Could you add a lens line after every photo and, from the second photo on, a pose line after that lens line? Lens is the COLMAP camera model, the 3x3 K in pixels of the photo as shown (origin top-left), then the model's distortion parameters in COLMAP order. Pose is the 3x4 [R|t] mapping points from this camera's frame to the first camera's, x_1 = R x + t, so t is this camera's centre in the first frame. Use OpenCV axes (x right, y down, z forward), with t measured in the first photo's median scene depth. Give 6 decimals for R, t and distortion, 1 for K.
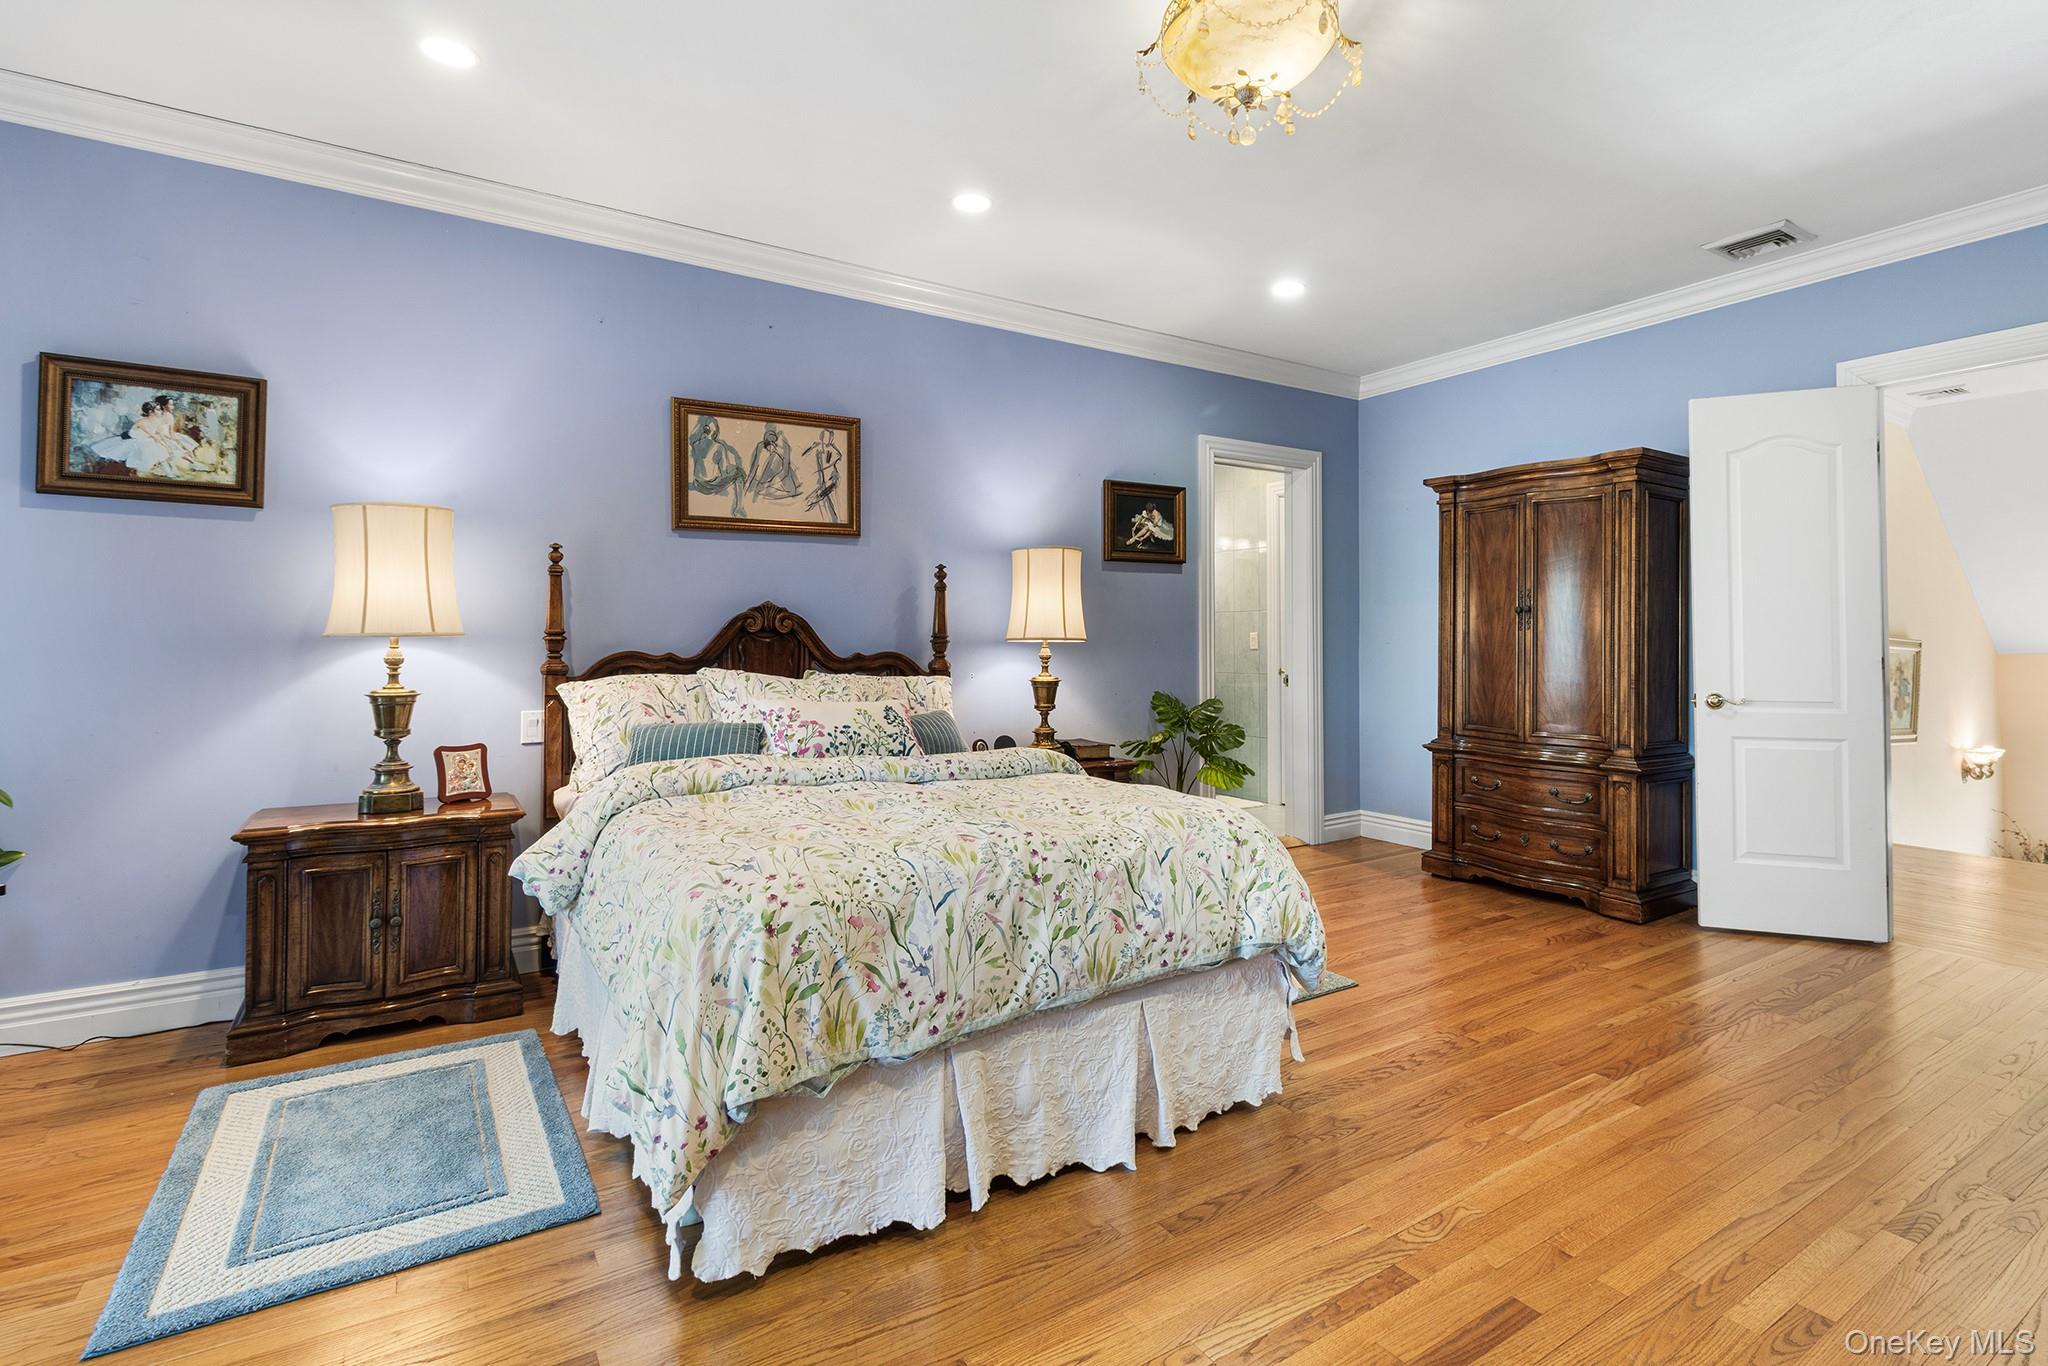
lens RADIAL K [[957.8, 0, 1032.4], [0, 957.8, 674.2], [0, 0, 1]] dist [-0.002633, -0.000097]
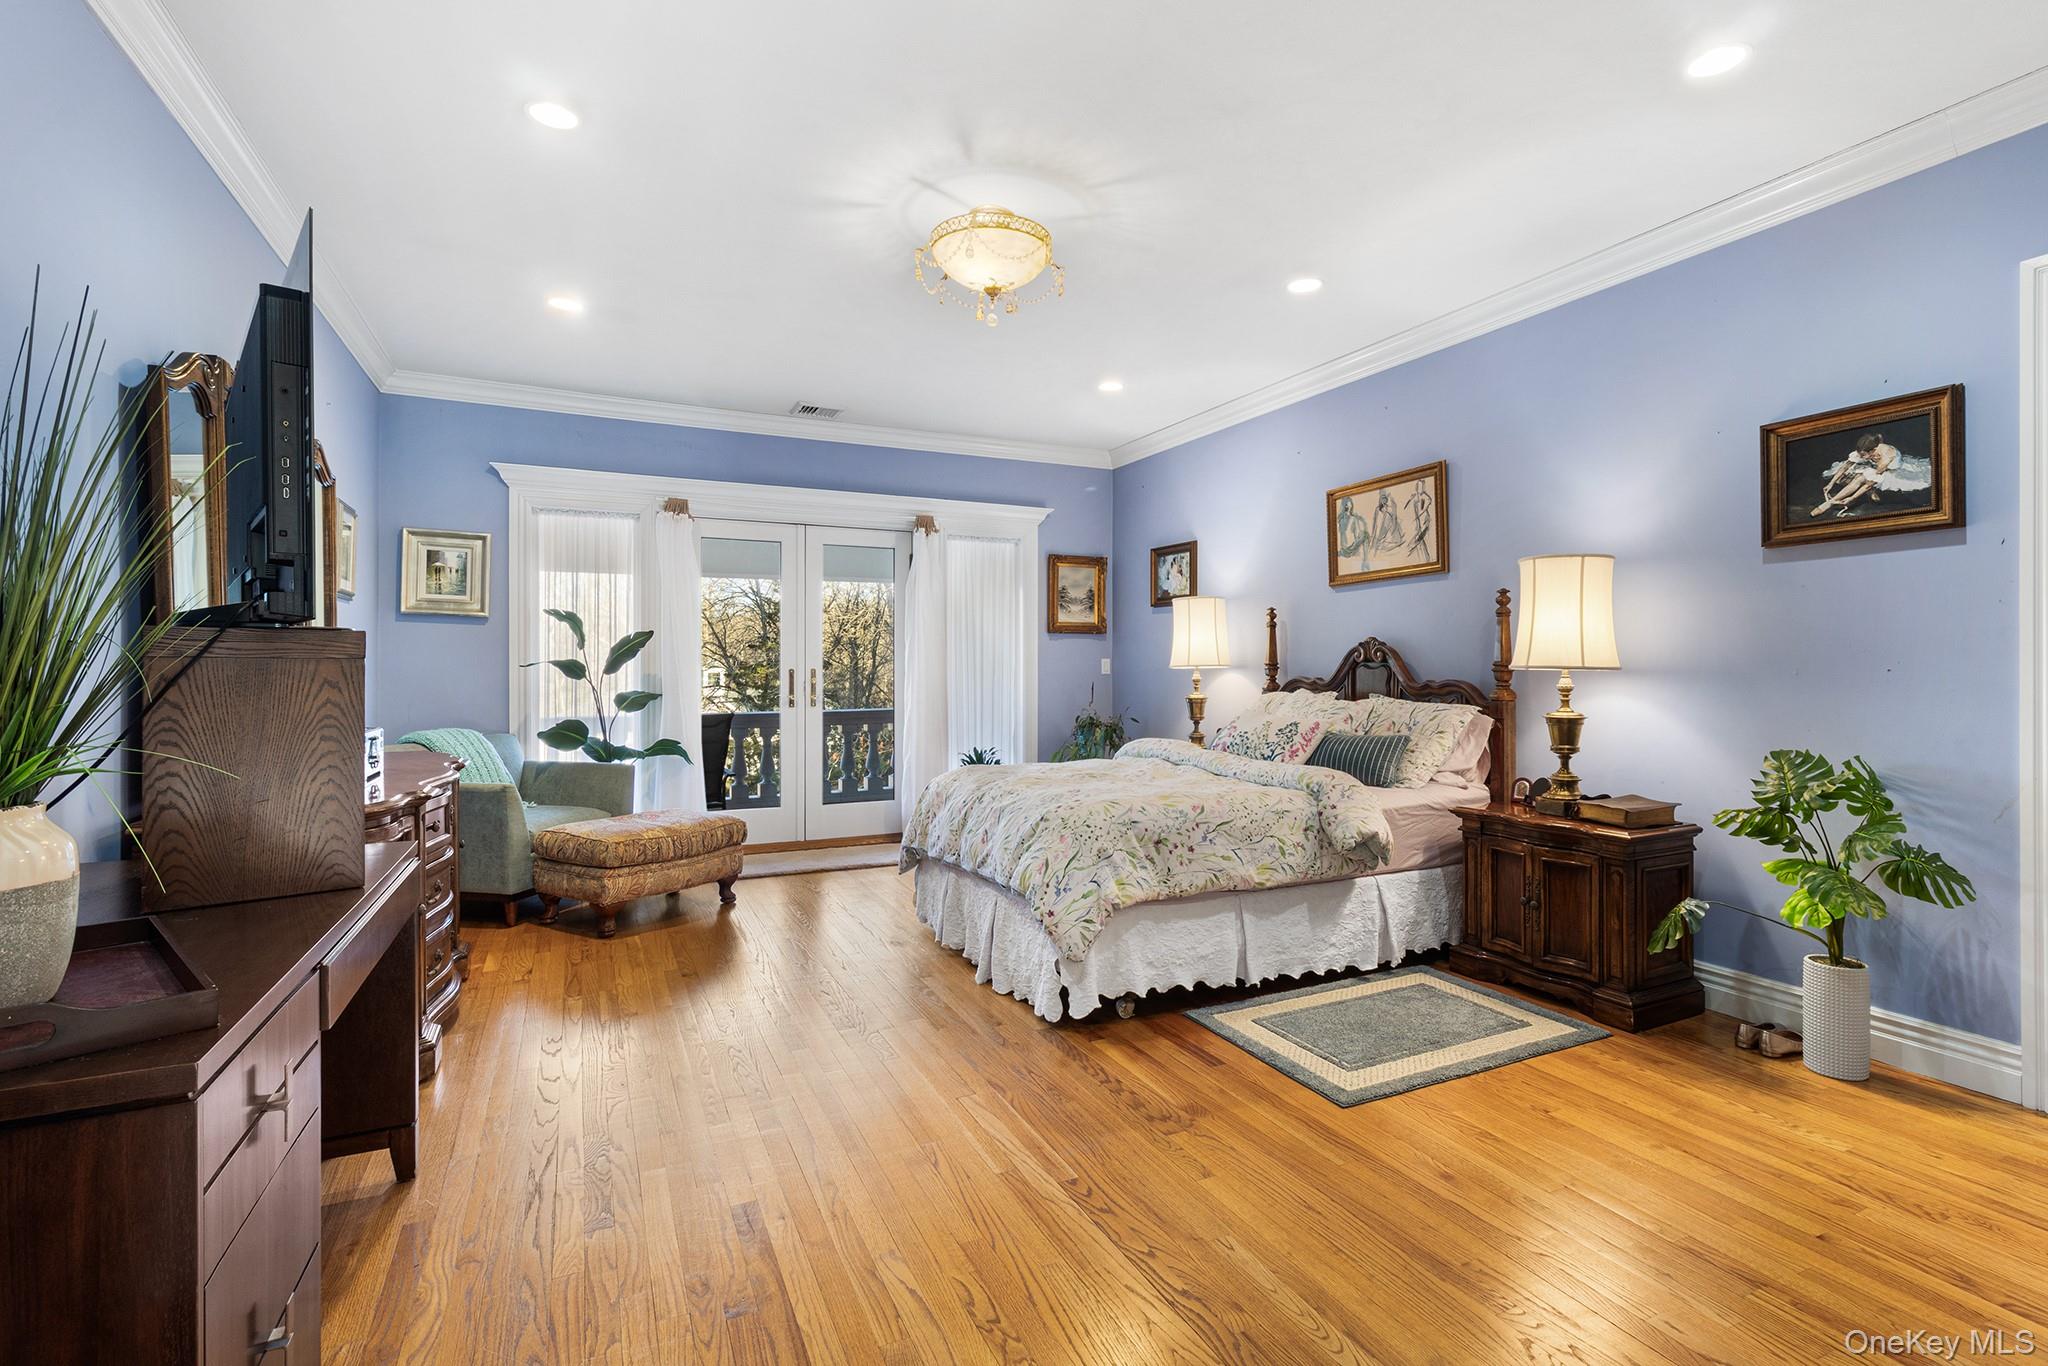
lens RADIAL K [[957.8, 0, 1032.4], [0, 957.8, 674.2], [0, 0, 1]] dist [-0.002633, -0.000097]
pose [[-0.122432, -0.002083, -0.992475, 0.949646], [-0.044833, 0.998989, 0.003434, -0.013165], [0.991464, 0.044916, -0.122402, 0.698285]]
